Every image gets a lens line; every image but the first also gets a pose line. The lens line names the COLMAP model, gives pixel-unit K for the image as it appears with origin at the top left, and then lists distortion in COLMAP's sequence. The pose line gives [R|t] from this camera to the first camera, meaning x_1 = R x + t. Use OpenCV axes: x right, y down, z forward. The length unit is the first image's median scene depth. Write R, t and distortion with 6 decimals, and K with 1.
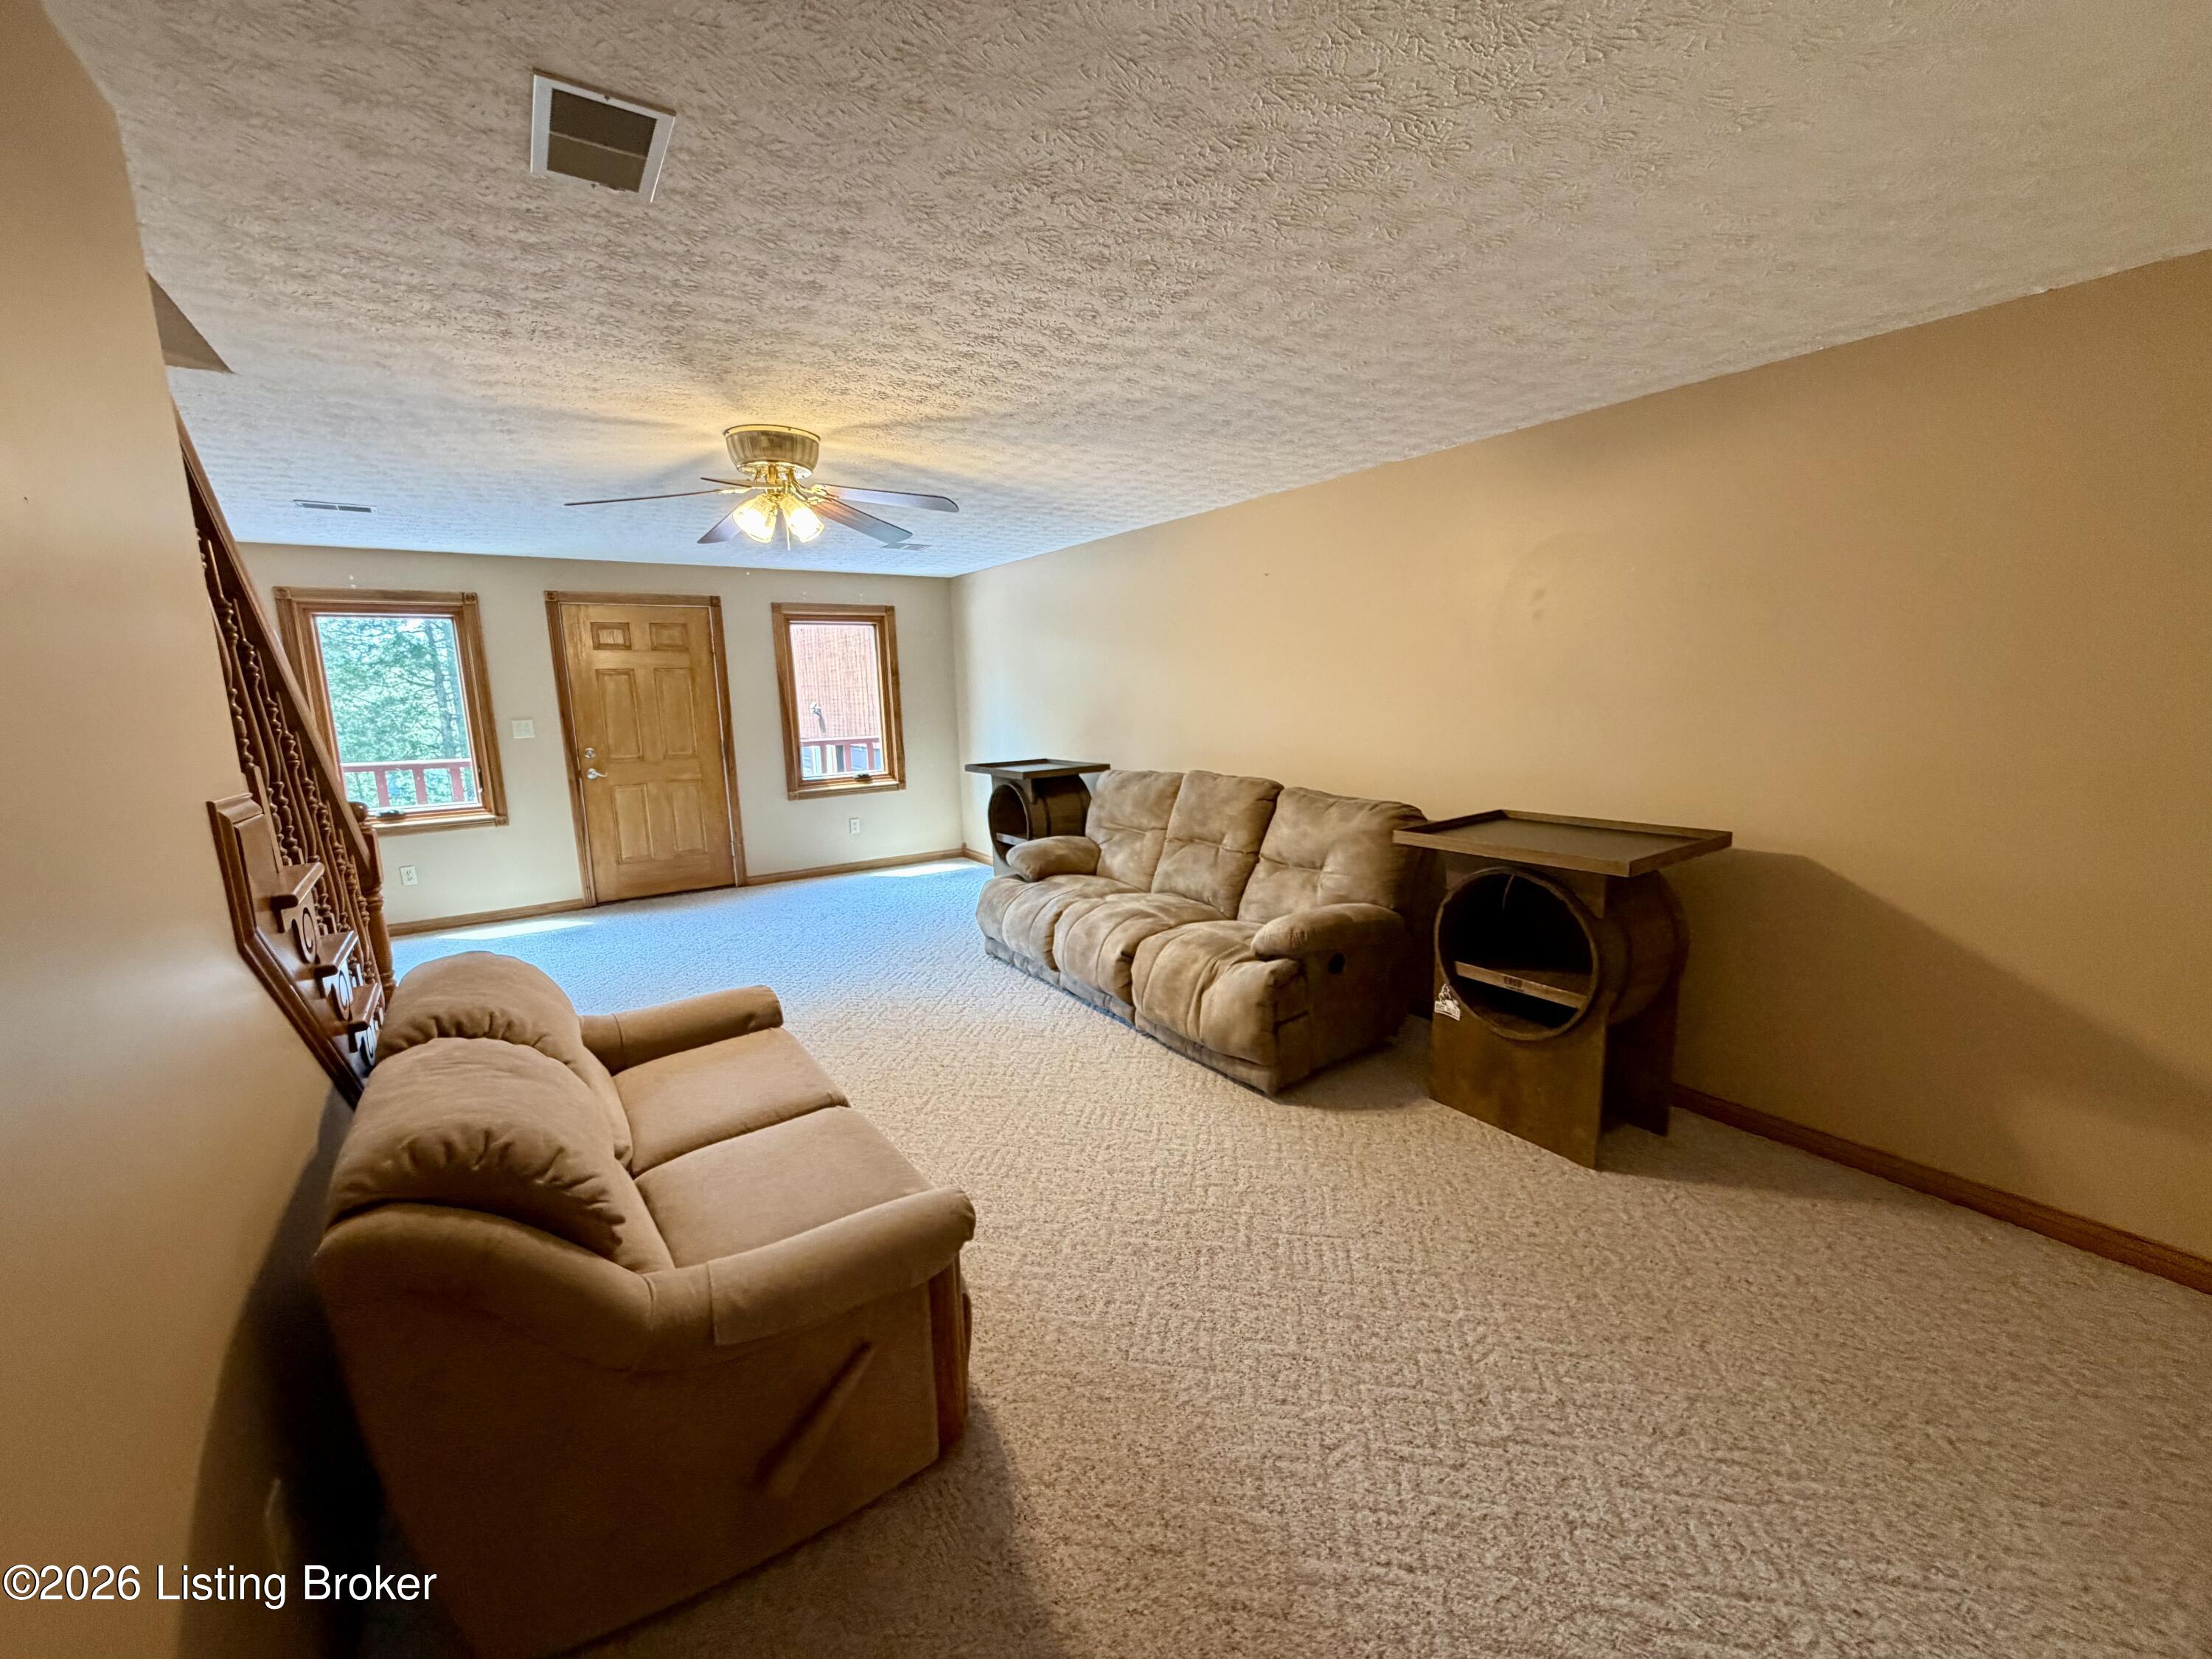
lens RADIAL K [[880.1, 0, 1100.3], [0, 880.1, 830.1], [0, 0, 1]] dist [0.000565, -0.000811]
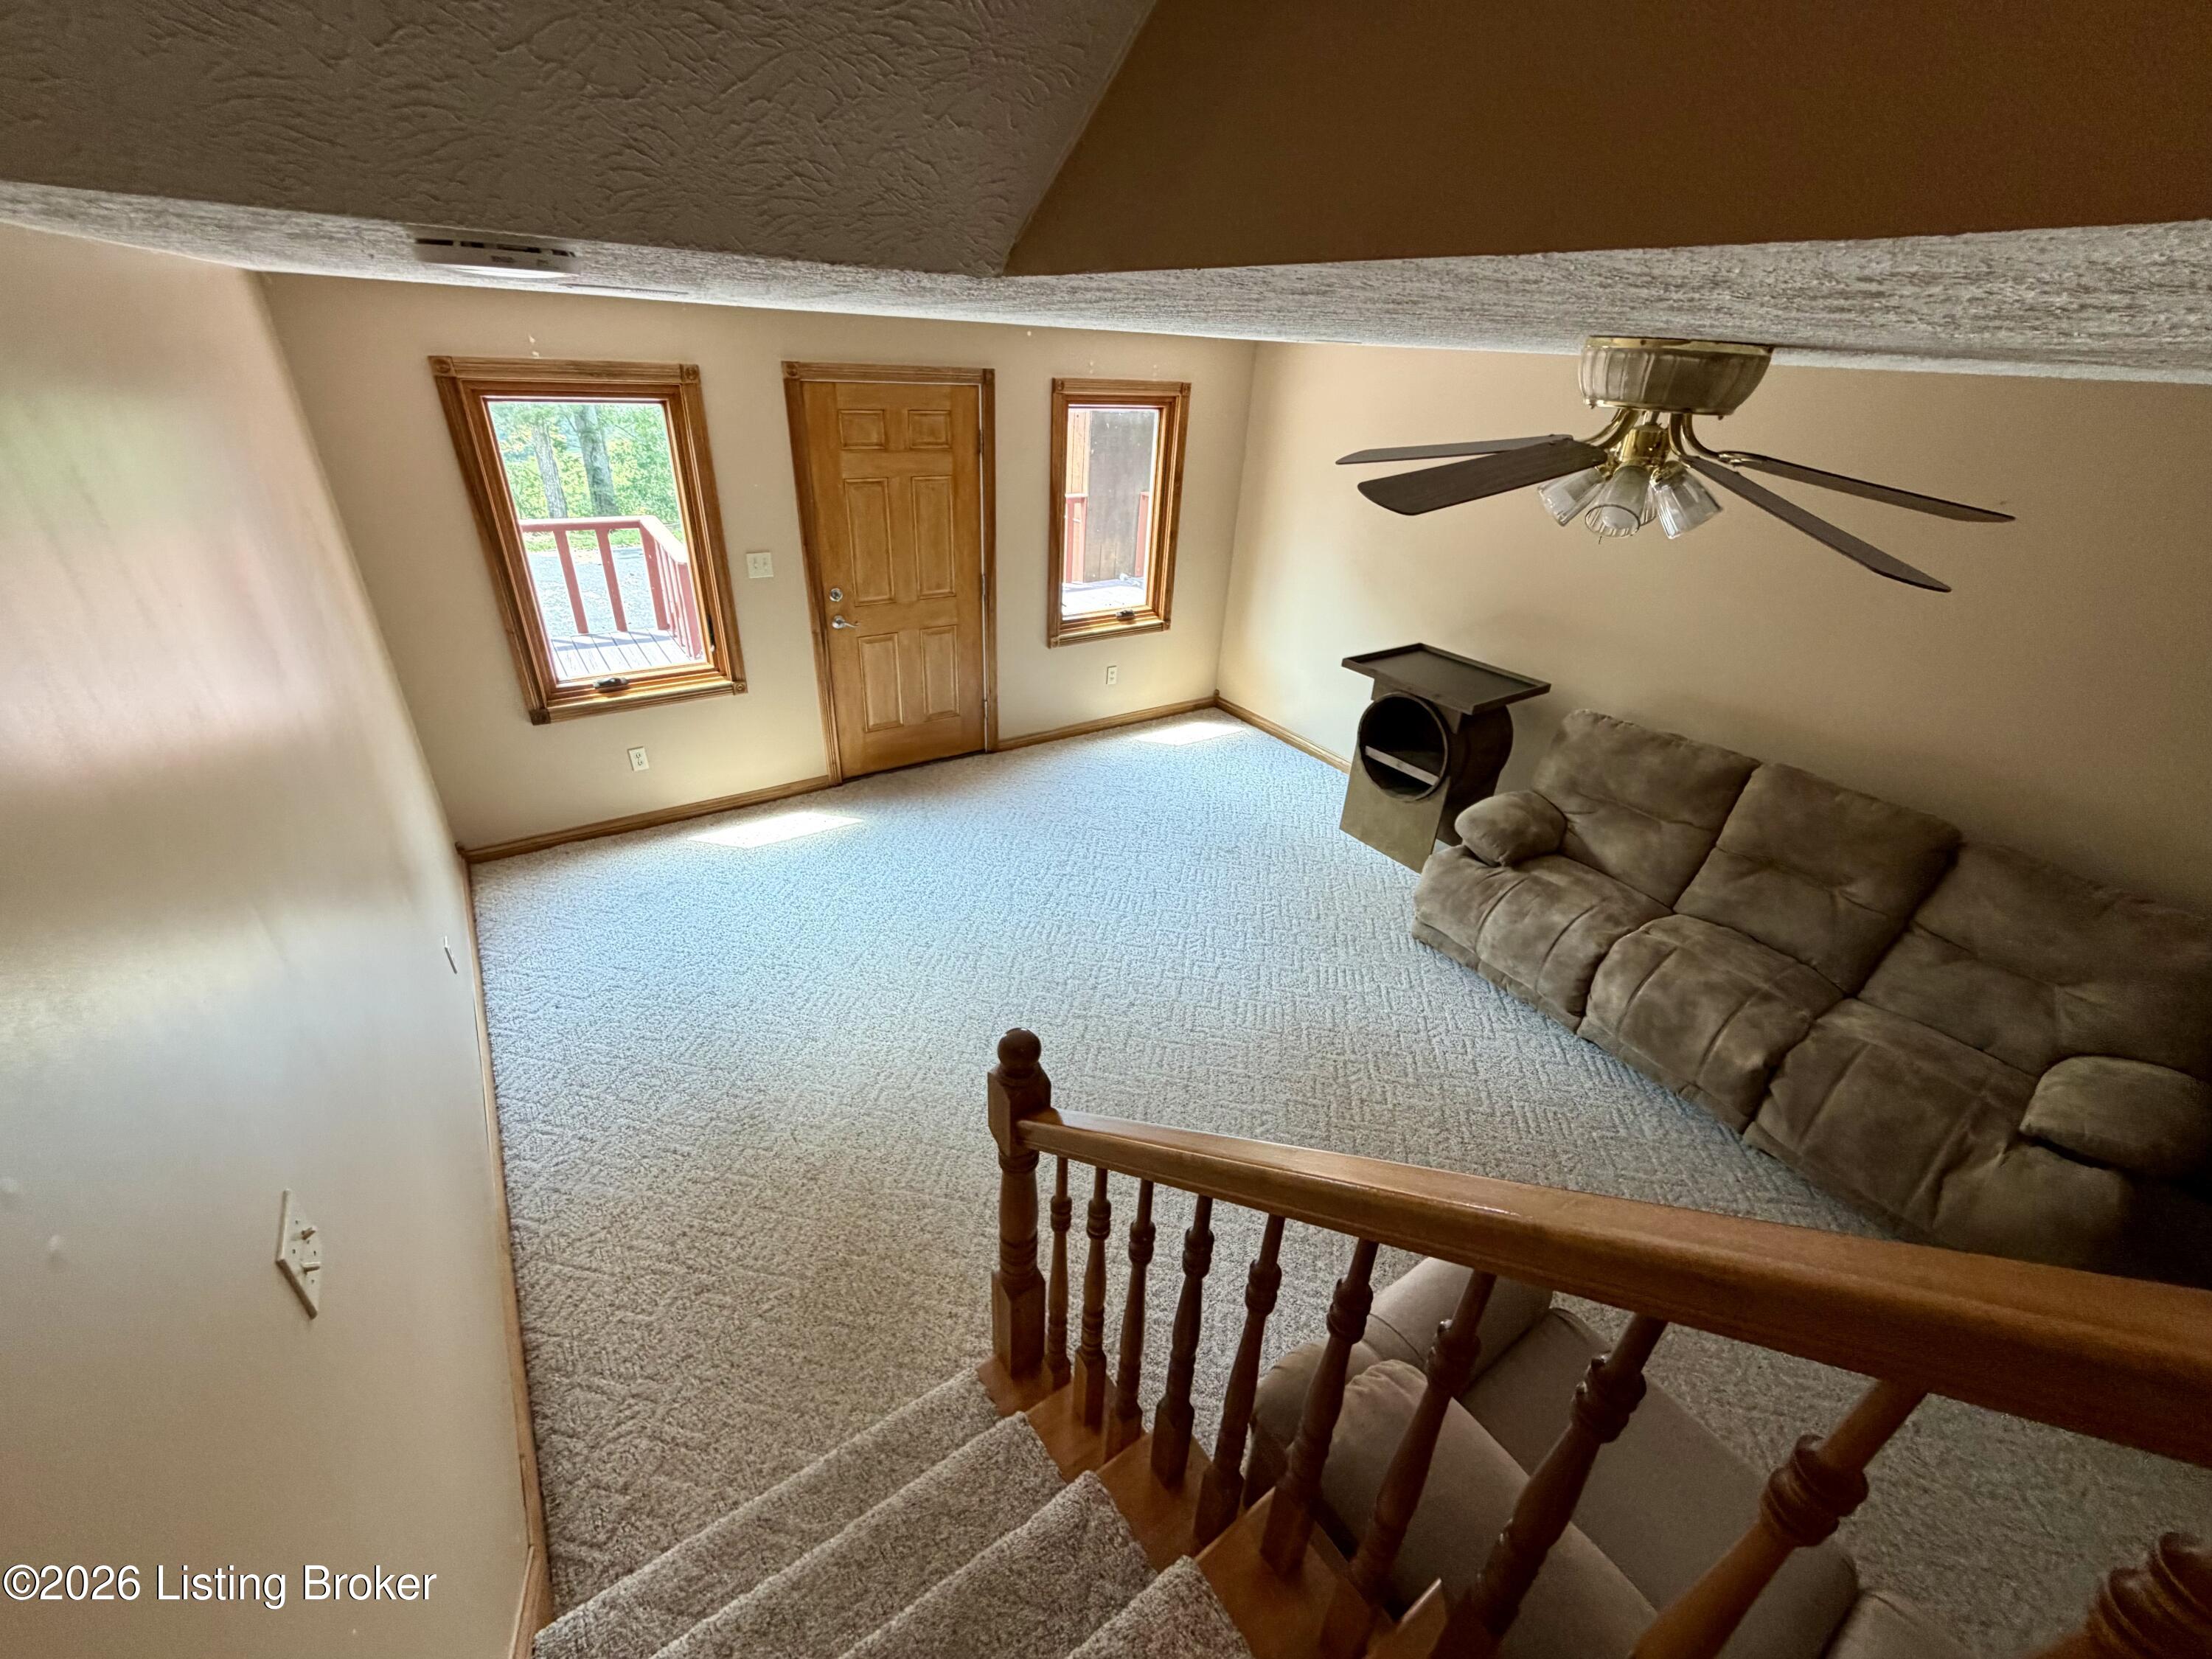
lens RADIAL K [[880.1, 0, 1100.3], [0, 880.1, 830.1], [0, 0, 1]] dist [0.000565, -0.000811]
pose [[0.997162, 0.063305, 0.040750, -0.383861], [-0.073240, 0.941030, 0.330300, -0.170217], [-0.017437, -0.332348, 0.942996, 0.220579]]
